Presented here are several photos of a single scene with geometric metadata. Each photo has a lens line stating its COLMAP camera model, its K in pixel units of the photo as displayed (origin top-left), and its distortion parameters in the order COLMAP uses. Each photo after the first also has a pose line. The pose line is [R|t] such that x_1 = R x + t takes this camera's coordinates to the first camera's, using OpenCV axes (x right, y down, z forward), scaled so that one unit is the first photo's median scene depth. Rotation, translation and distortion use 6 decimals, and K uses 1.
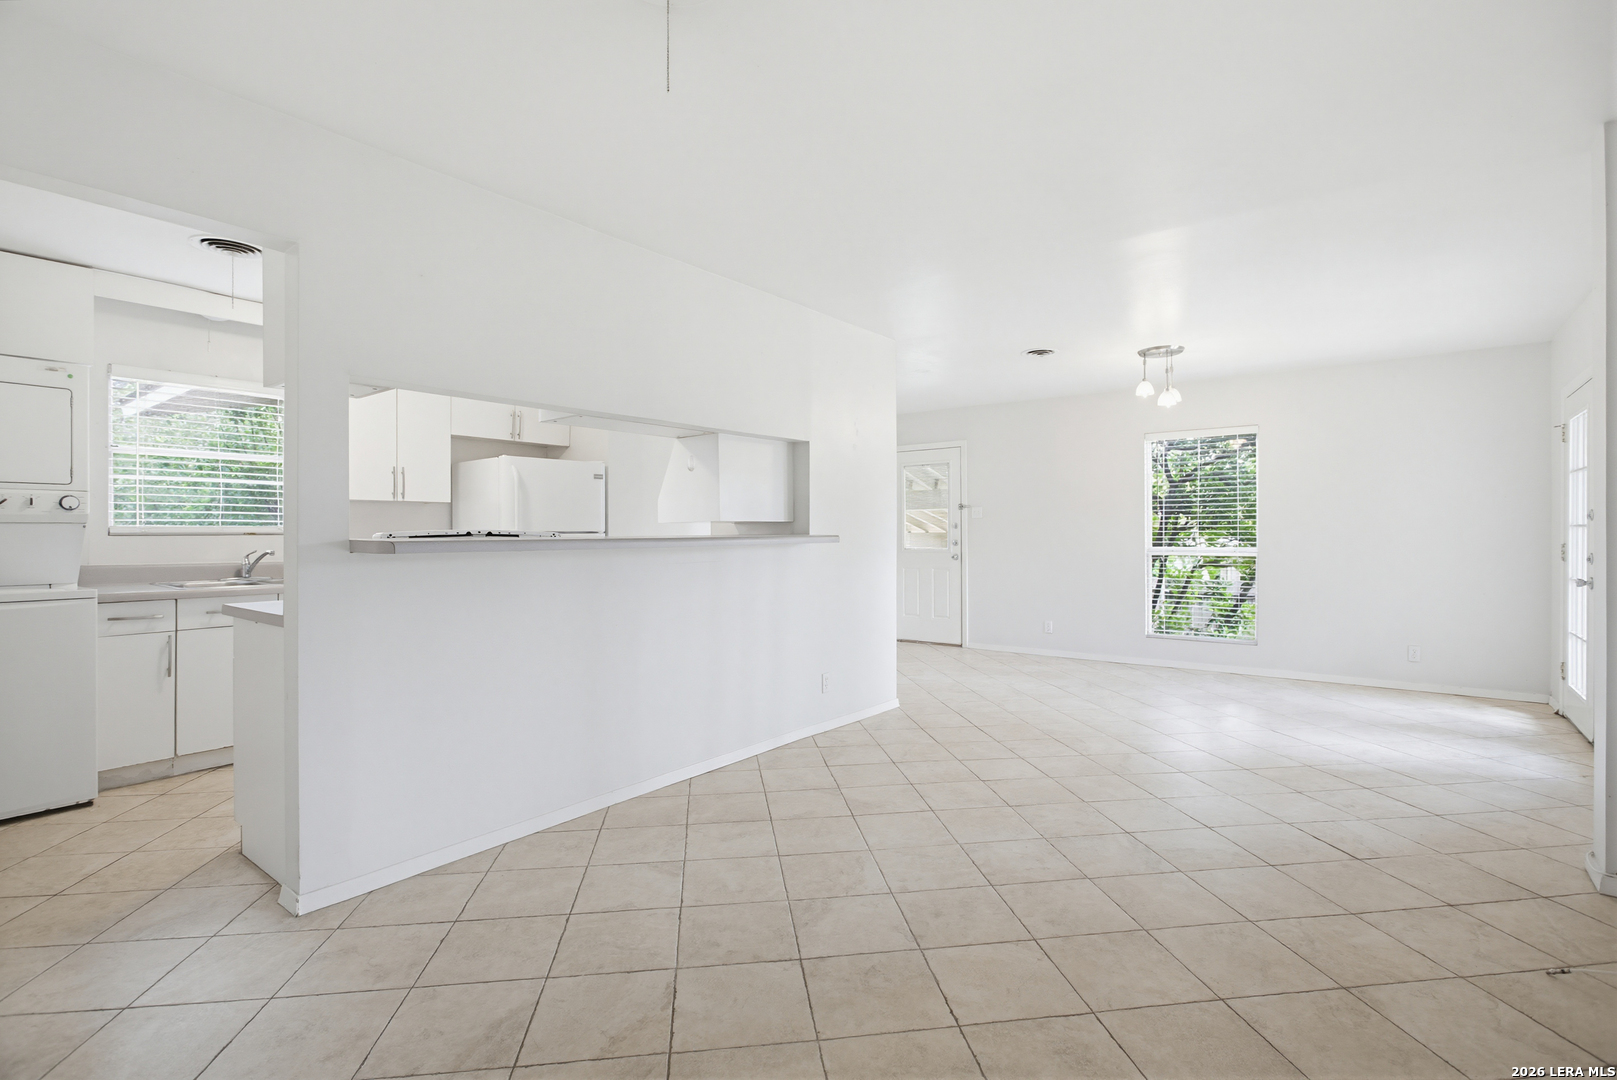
lens RADIAL K [[756.9, 0, 808.5], [0, 756.9, 540.0], [0, 0, 1]] dist [-0.000861, 0.000017]
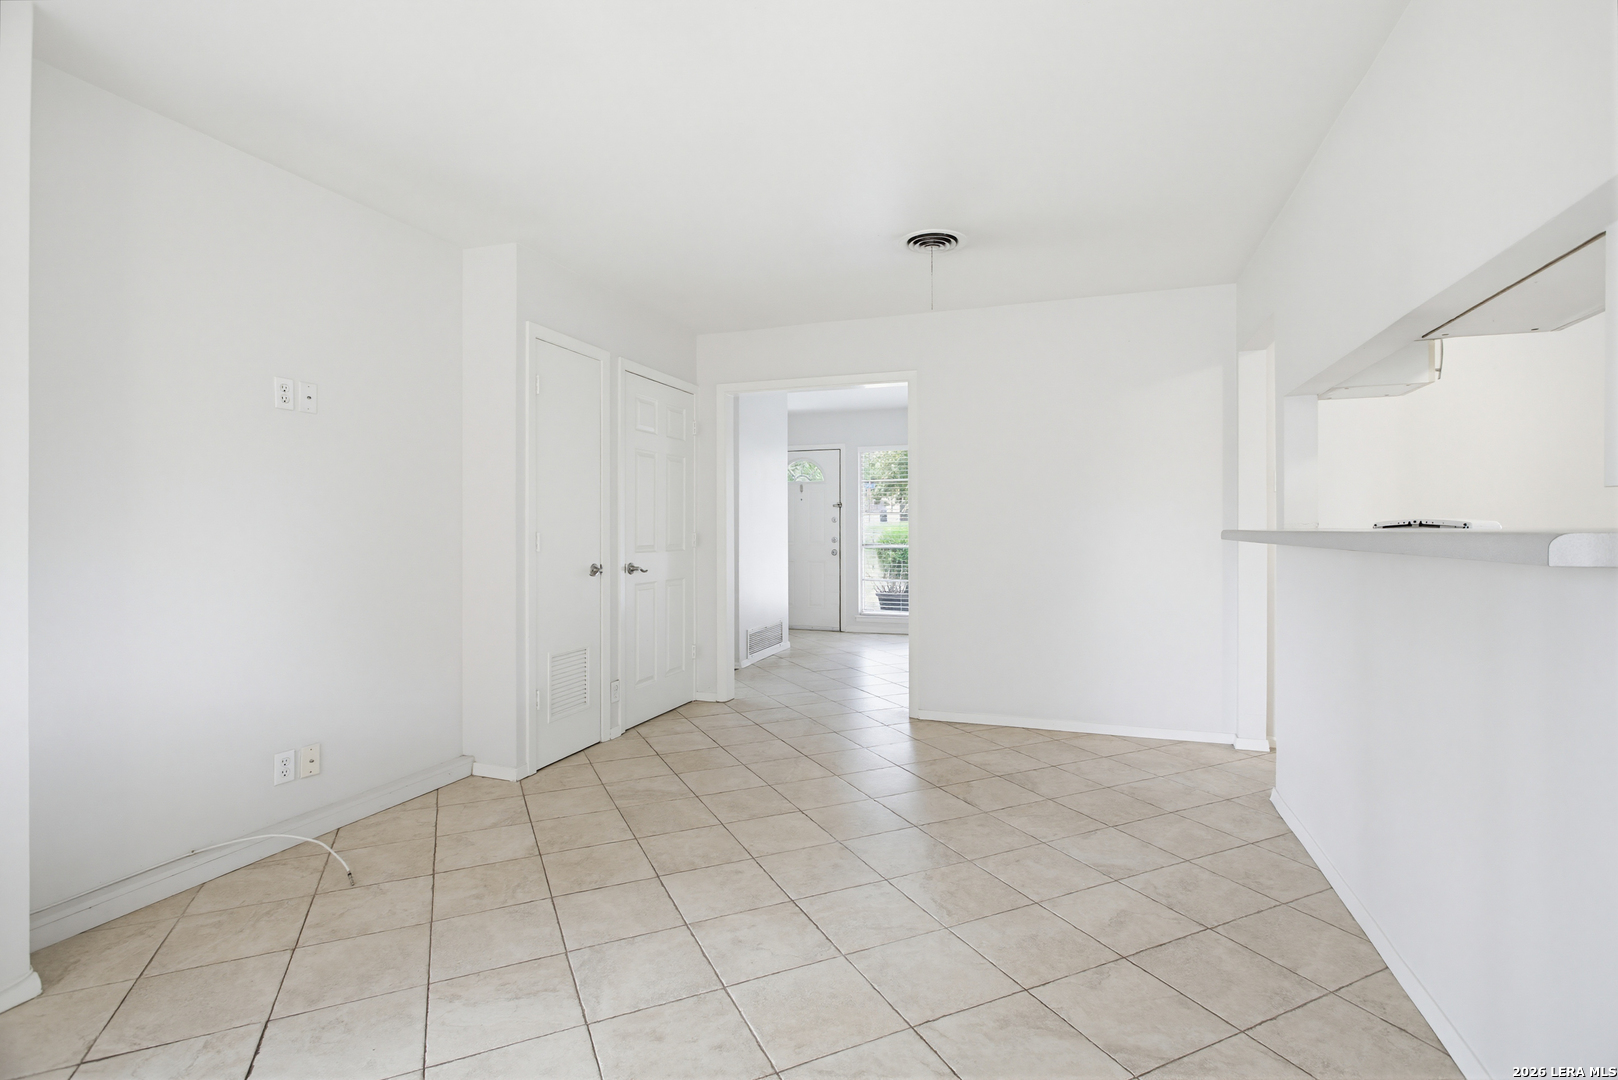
lens RADIAL K [[762.7, 0, 813.0], [0, 762.7, 526.3], [0, 0, 1]] dist [-0.000716, 0.000473]
pose [[-0.950481, 0.004485, -0.310750, 0.326486], [0.002441, 0.999973, 0.006965, -0.009968], [0.310773, 0.005862, -0.950466, 1.219028]]
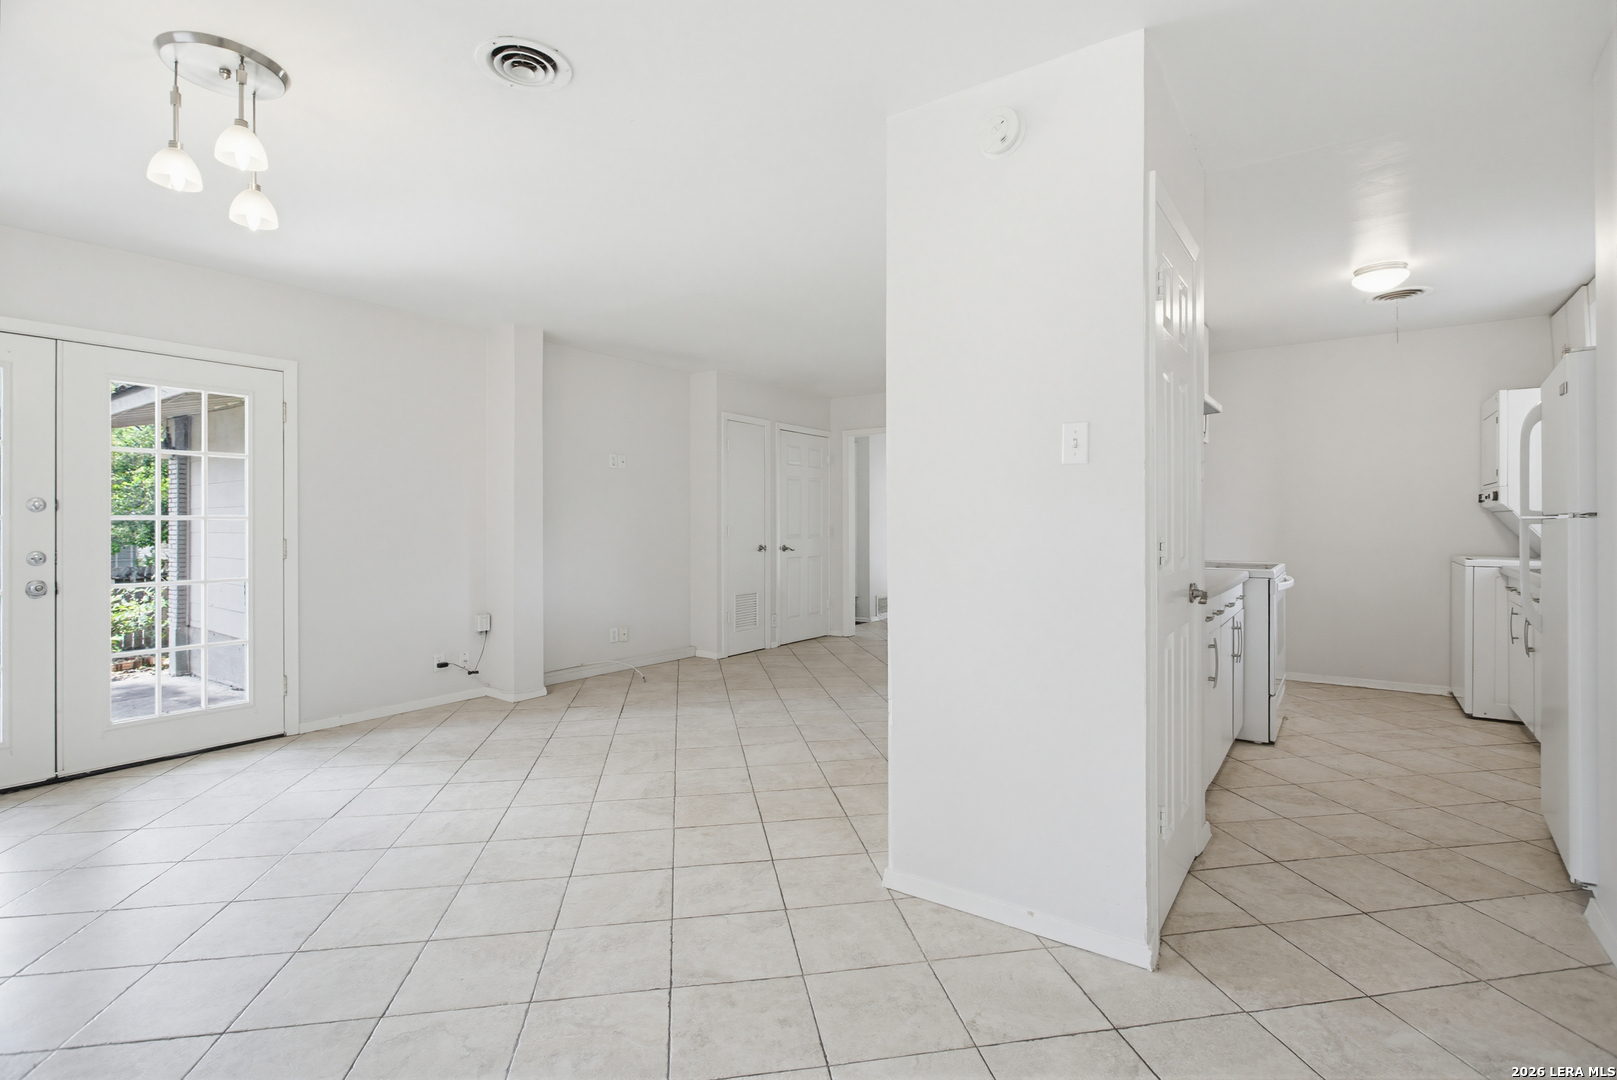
lens RADIAL K [[762.2, 0, 812.5], [0, 762.2, 526.3], [0, 0, 1]] dist [-0.000716, 0.000473]
pose [[-0.999429, 0.005271, -0.033369, 0.226279], [0.004954, 0.999942, 0.009595, -0.012097], [0.033417, 0.009424, -0.999397, 1.935641]]
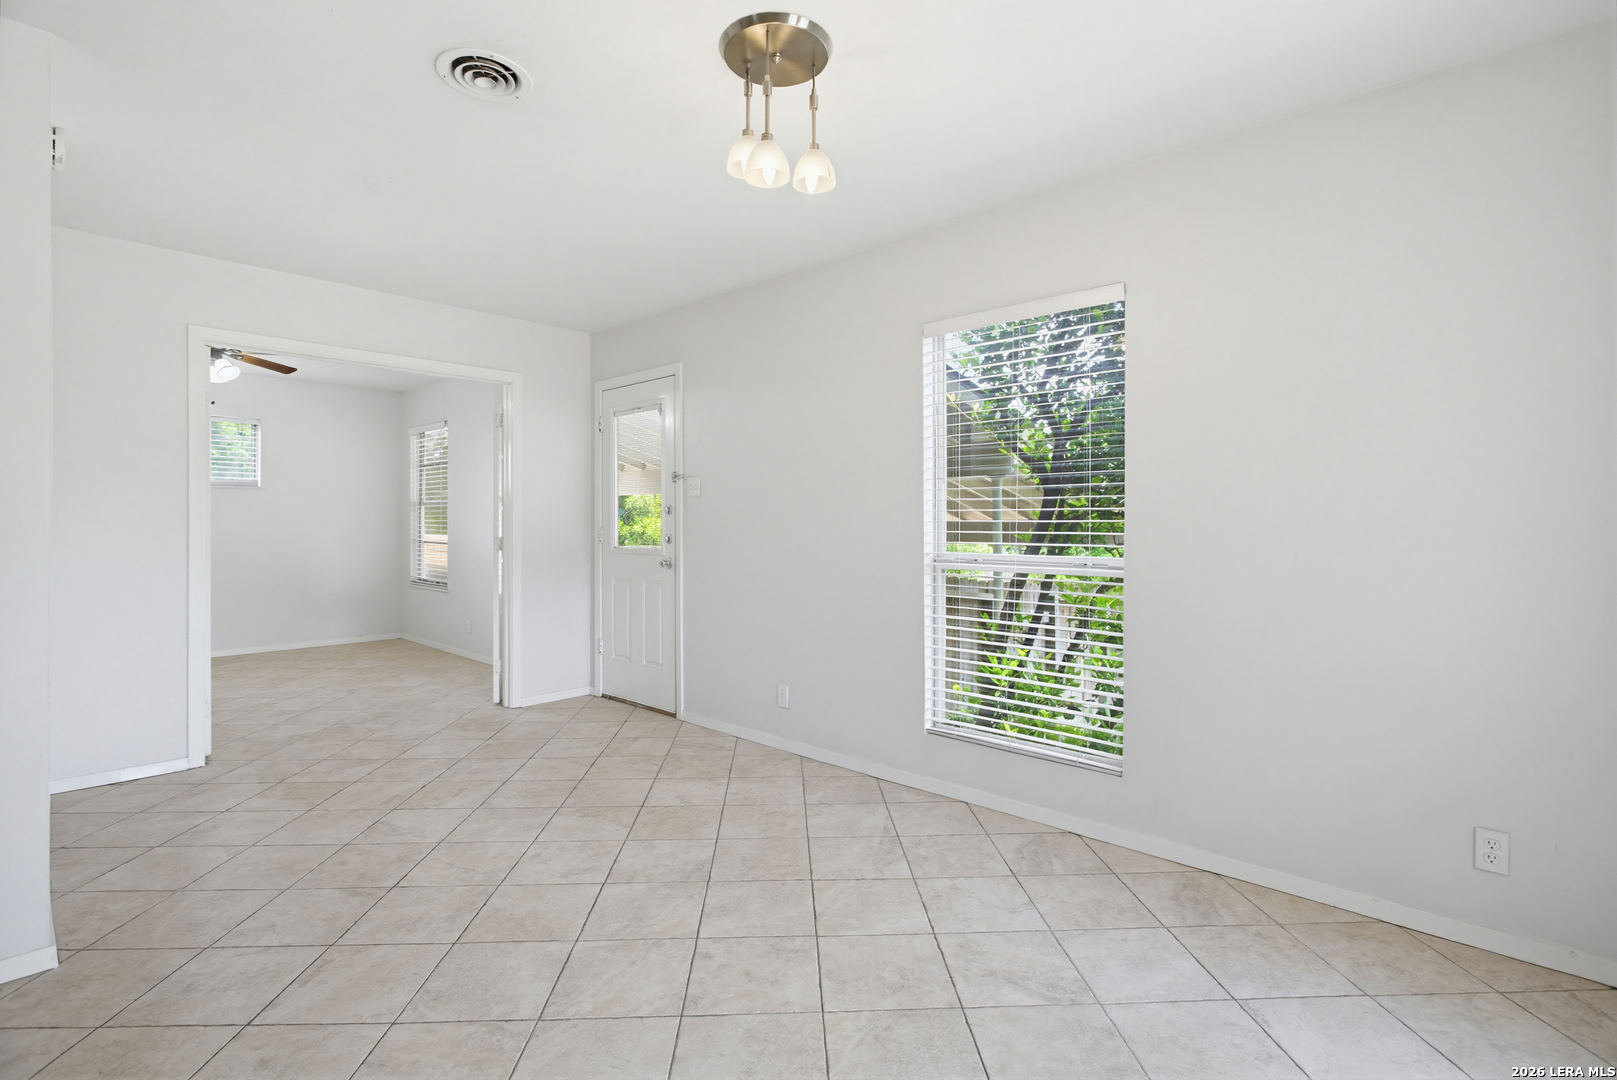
lens RADIAL K [[762.2, 0, 812.5], [0, 762.2, 526.3], [0, 0, 1]] dist [-0.000716, 0.000473]
pose [[0.995606, 0.004741, -0.093520, 0.709834], [-0.004789, 0.999988, -0.000295, -0.012430], [0.093517, 0.000742, 0.995617, 0.840574]]
